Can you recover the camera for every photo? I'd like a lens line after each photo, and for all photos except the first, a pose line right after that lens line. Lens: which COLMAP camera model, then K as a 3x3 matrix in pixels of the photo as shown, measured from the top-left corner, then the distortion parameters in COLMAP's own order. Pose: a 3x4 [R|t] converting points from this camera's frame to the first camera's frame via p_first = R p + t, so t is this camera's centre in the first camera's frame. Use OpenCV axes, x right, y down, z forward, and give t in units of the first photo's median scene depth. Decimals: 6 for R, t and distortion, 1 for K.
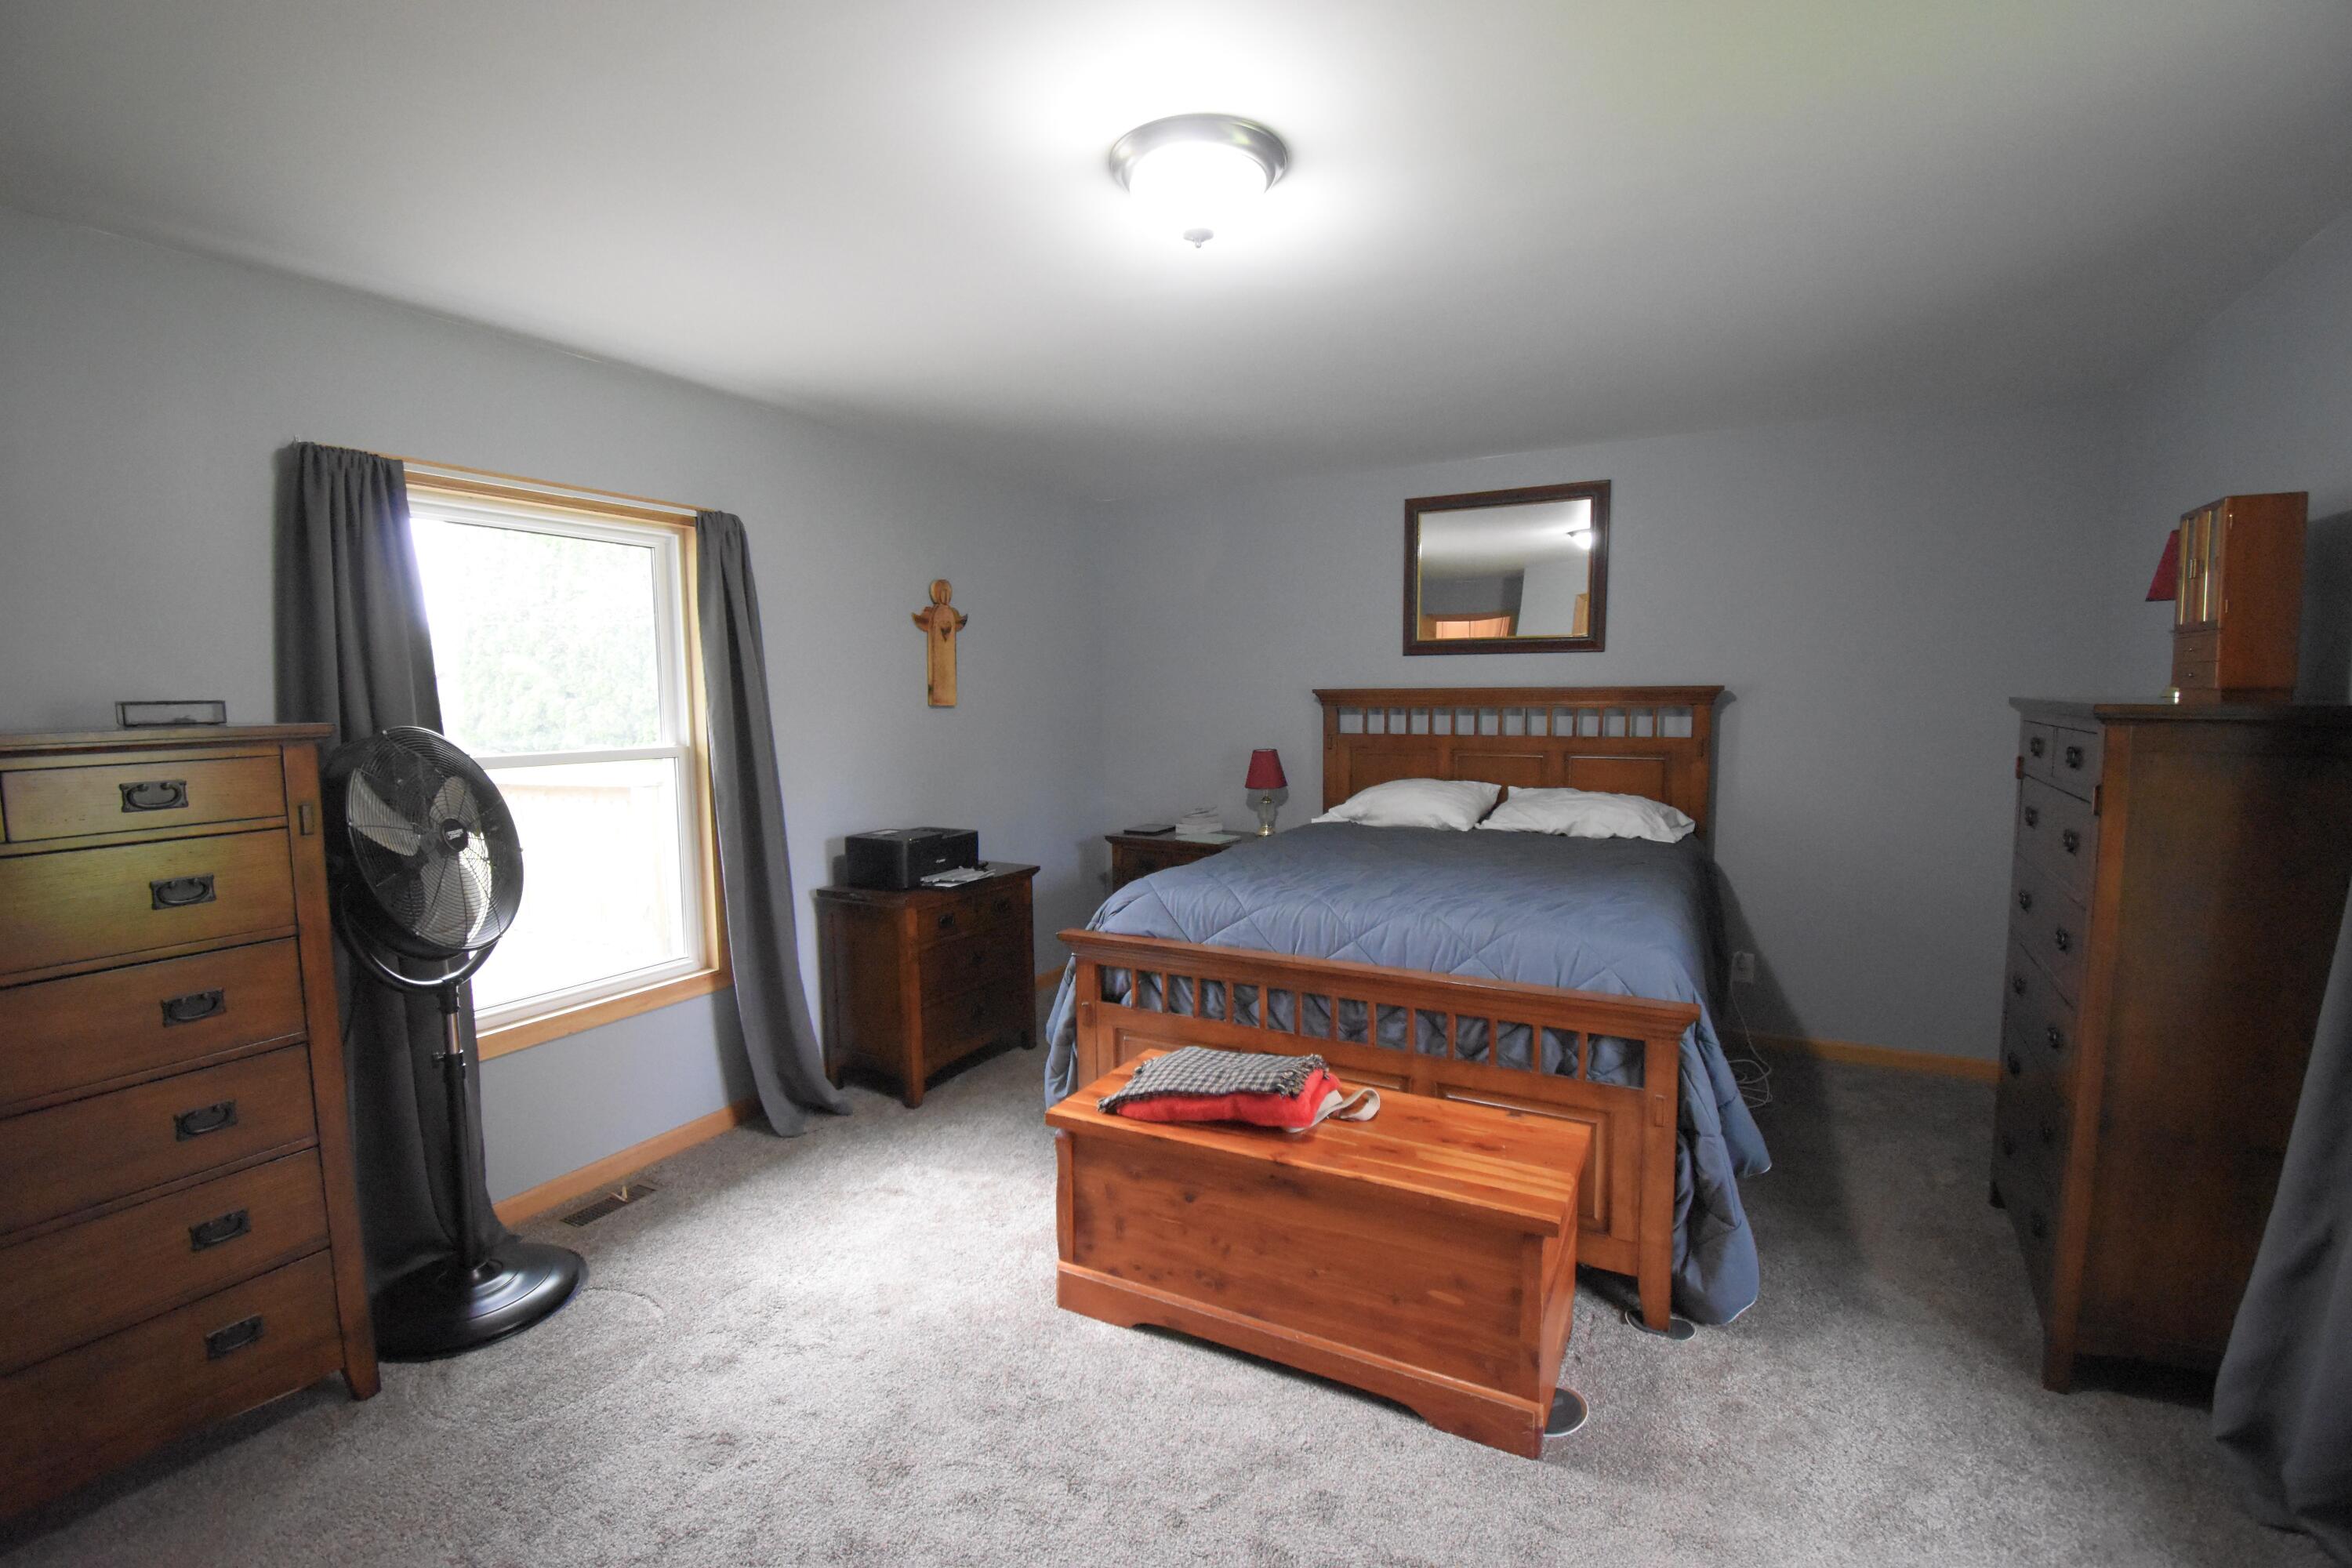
lens RADIAL K [[1040.2, 0, 1170.1], [0, 1040.2, 784.3], [0, 0, 1]] dist [0.022468, -0.026667]
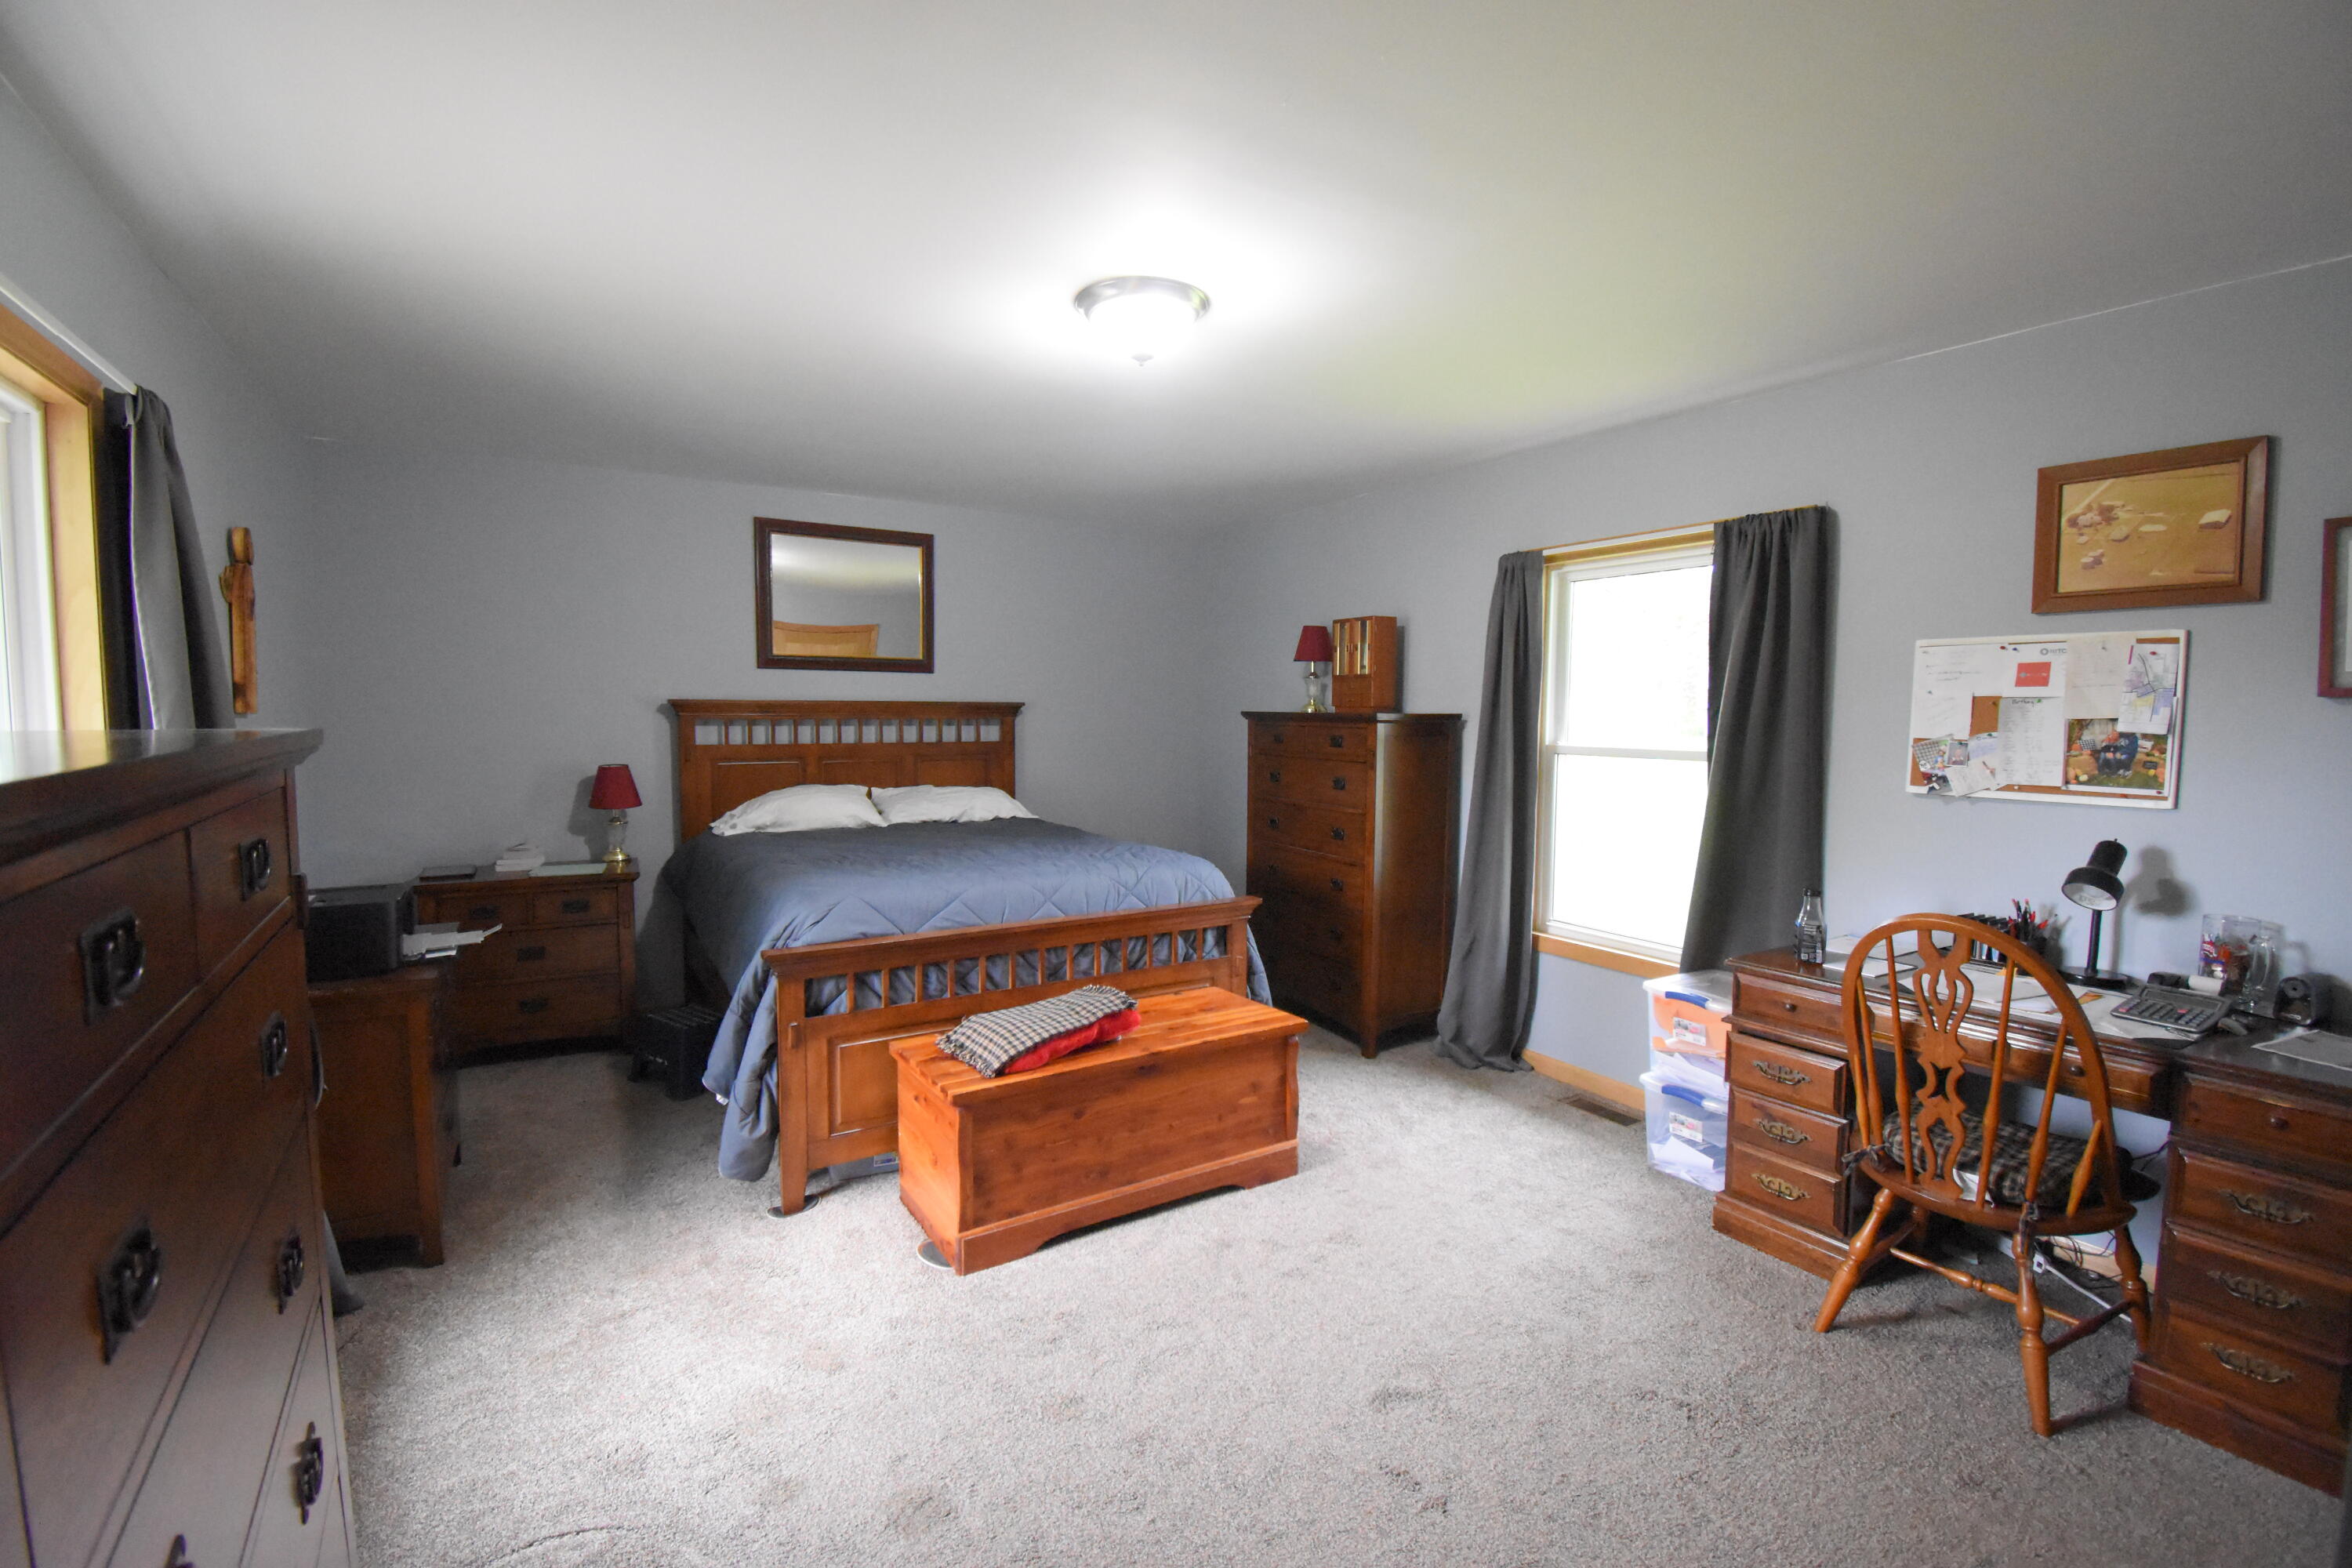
lens RADIAL K [[1053.6, 0, 1162.2], [0, 1053.6, 790.5], [0, 0, 1]] dist [0.016526, -0.021716]
pose [[0.496084, -0.056555, 0.866431, -0.864227], [0.068439, 0.997319, 0.025913, -0.005233], [-0.865573, 0.046443, 0.498624, 0.252399]]
